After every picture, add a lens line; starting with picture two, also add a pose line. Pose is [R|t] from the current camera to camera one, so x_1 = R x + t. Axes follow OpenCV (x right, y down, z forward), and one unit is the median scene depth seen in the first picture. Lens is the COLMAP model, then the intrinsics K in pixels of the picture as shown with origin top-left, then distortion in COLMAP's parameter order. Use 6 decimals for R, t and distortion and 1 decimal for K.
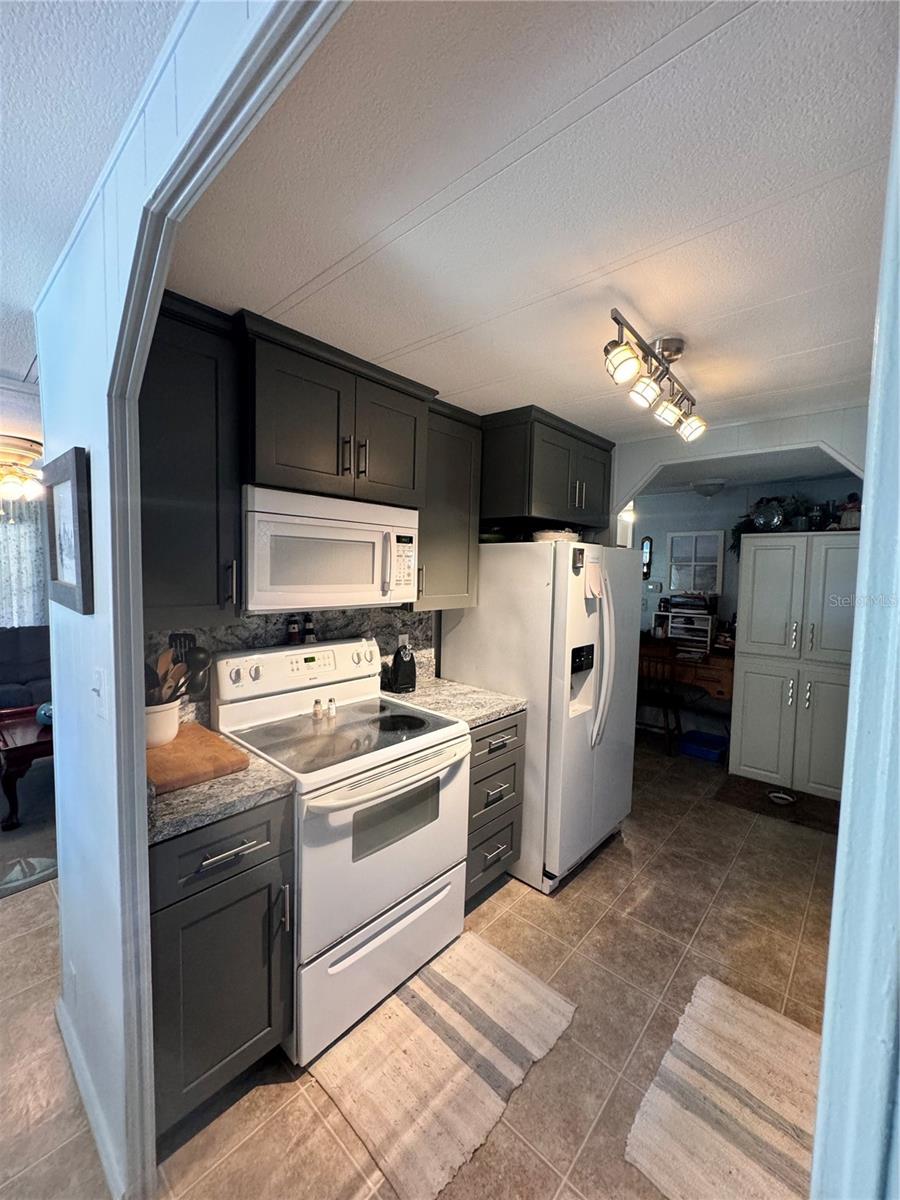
lens RADIAL K [[475.7, 0, 446.6], [0, 475.7, 599.1], [0, 0, 1]] dist [-0.000018, -0.000287]
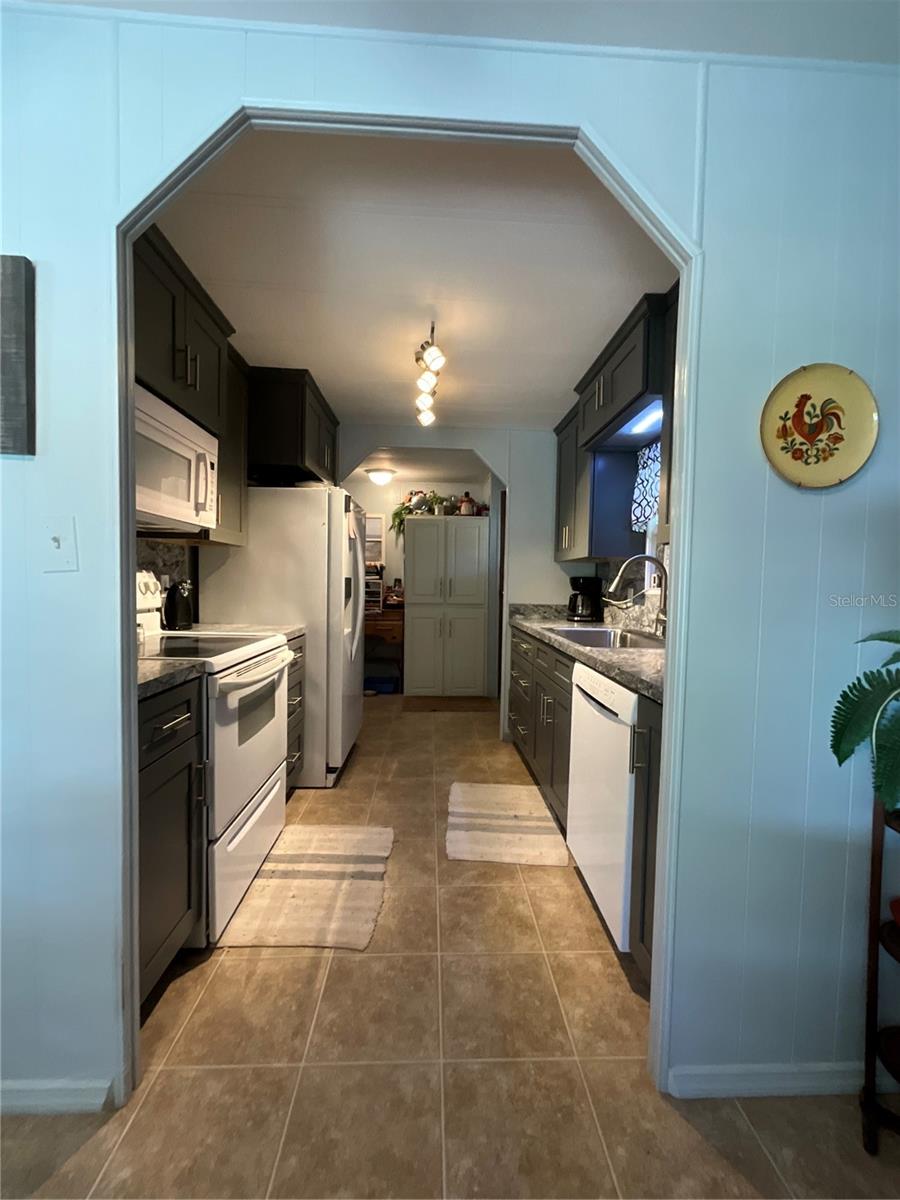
lens RADIAL K [[489.6, 0, 447.2], [0, 489.6, 599.8], [0, 0, 1]] dist [-0.000274, -0.000132]
pose [[0.712019, -0.031337, 0.701460, -0.523409], [0.039945, 0.999194, 0.004092, 0.199631], [-0.701023, 0.025106, 0.712697, -0.103410]]
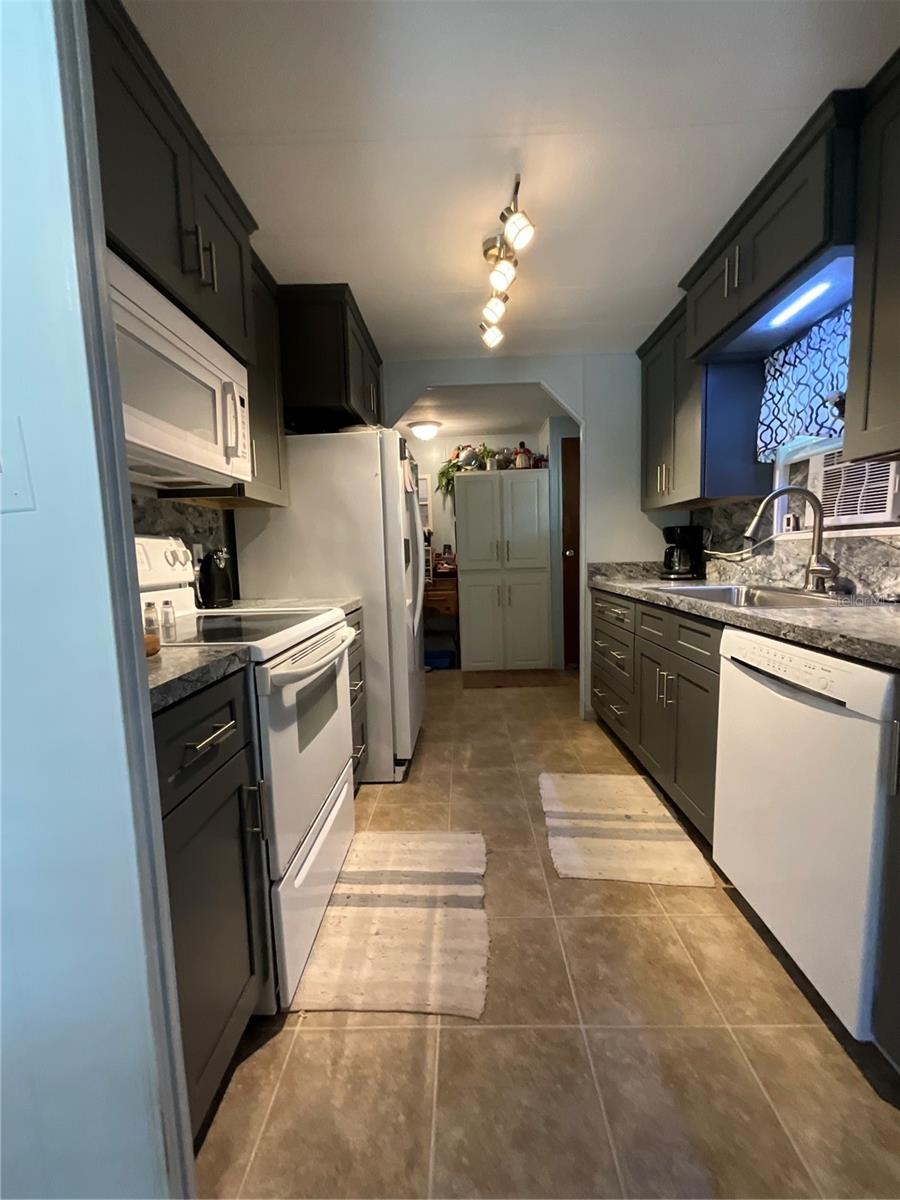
lens RADIAL K [[489.6, 0, 446.5], [0, 489.6, 601.5], [0, 0, 1]] dist [-0.000274, -0.000132]
pose [[0.758310, -0.105199, 0.643350, -0.437702], [0.085490, 0.994418, 0.061839, 0.218590], [-0.646264, 0.008107, 0.763071, 0.153625]]
